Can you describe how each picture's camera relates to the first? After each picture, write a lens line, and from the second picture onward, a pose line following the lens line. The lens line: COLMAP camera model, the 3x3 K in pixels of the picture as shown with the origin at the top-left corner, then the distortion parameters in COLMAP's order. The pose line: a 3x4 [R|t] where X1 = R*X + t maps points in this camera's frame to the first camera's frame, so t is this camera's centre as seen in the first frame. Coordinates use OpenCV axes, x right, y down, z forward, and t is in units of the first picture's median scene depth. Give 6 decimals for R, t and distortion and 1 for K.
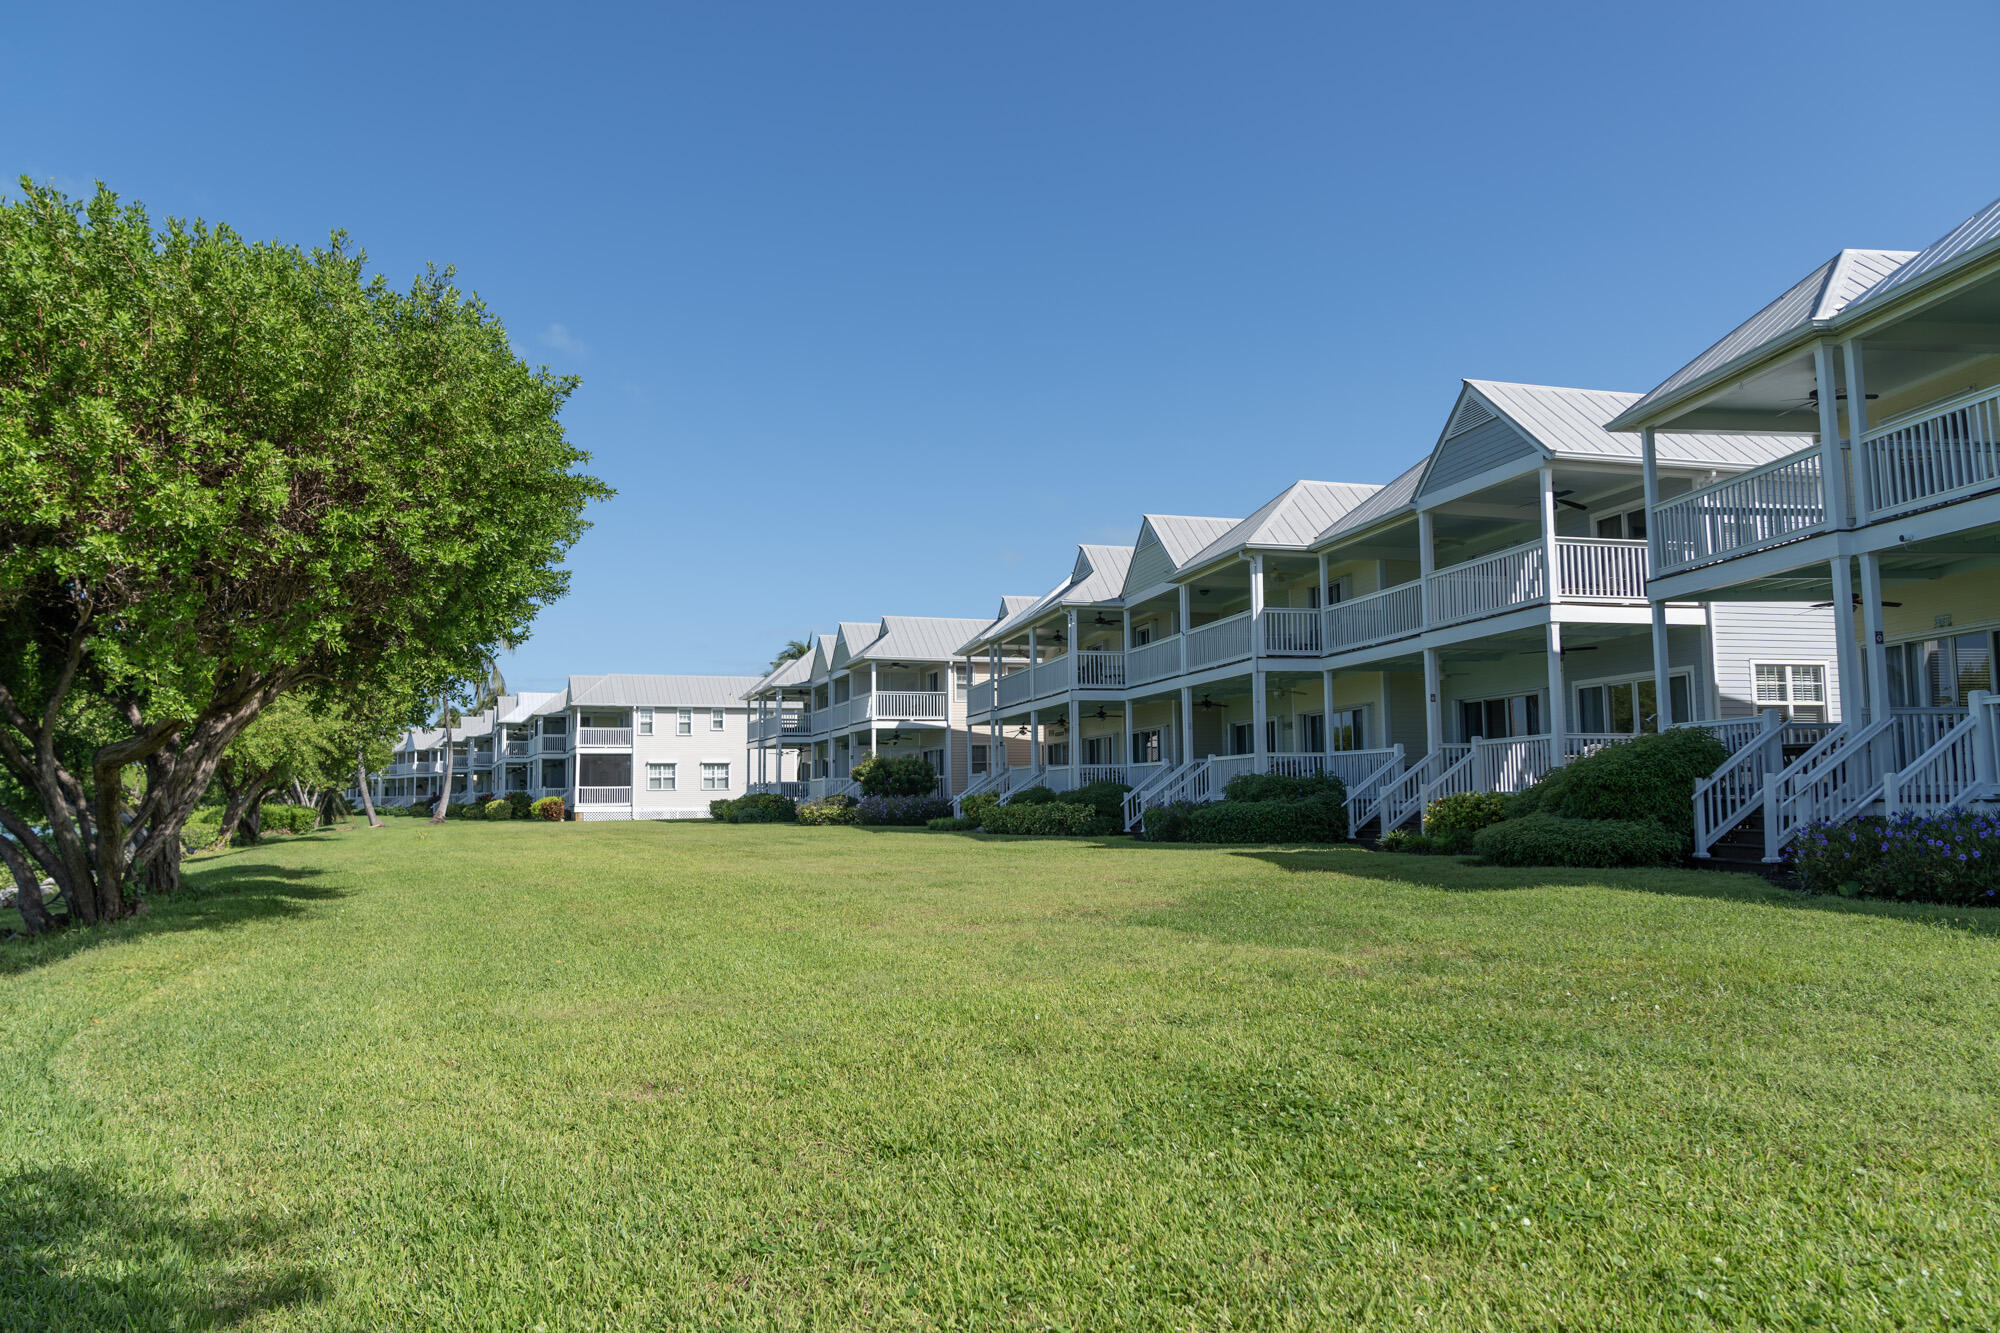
lens RADIAL K [[1347.5, 0, 1000.0], [0, 1347.5, 666.5], [0, 0, 1]] dist [0.003857, 0.000085]
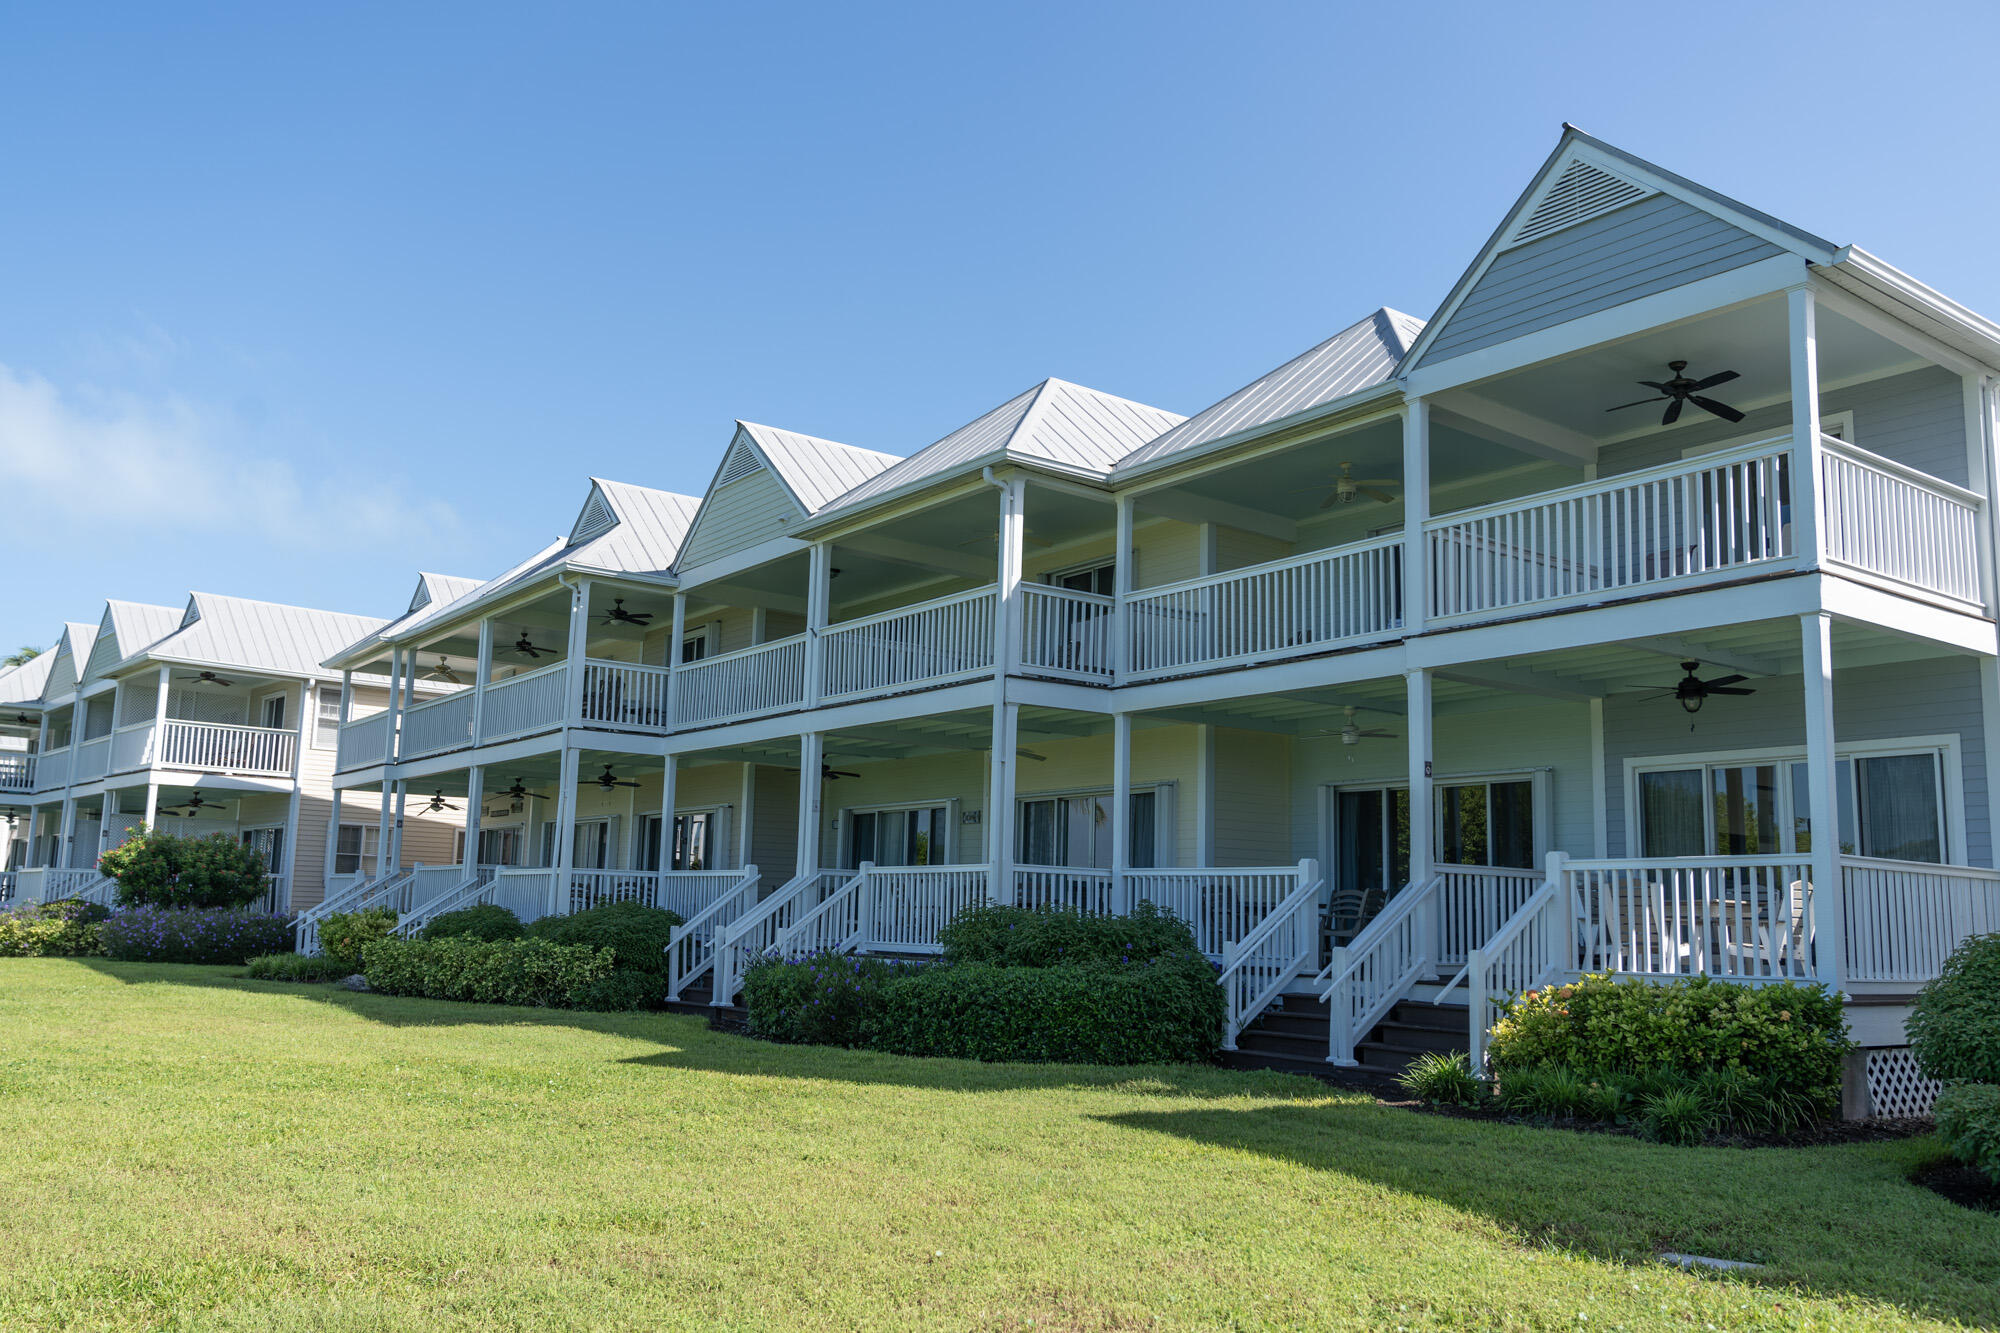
lens RADIAL K [[1634.1, 0, 1001.1], [0, 1634.1, 677.1], [0, 0, 1]] dist [-0.006332, -0.010988]
pose [[0.924965, 0.092730, 0.368565, -0.027200], [-0.074458, 0.995199, -0.063527, 0.023393], [-0.372686, 0.031318, 0.927429, 0.300549]]
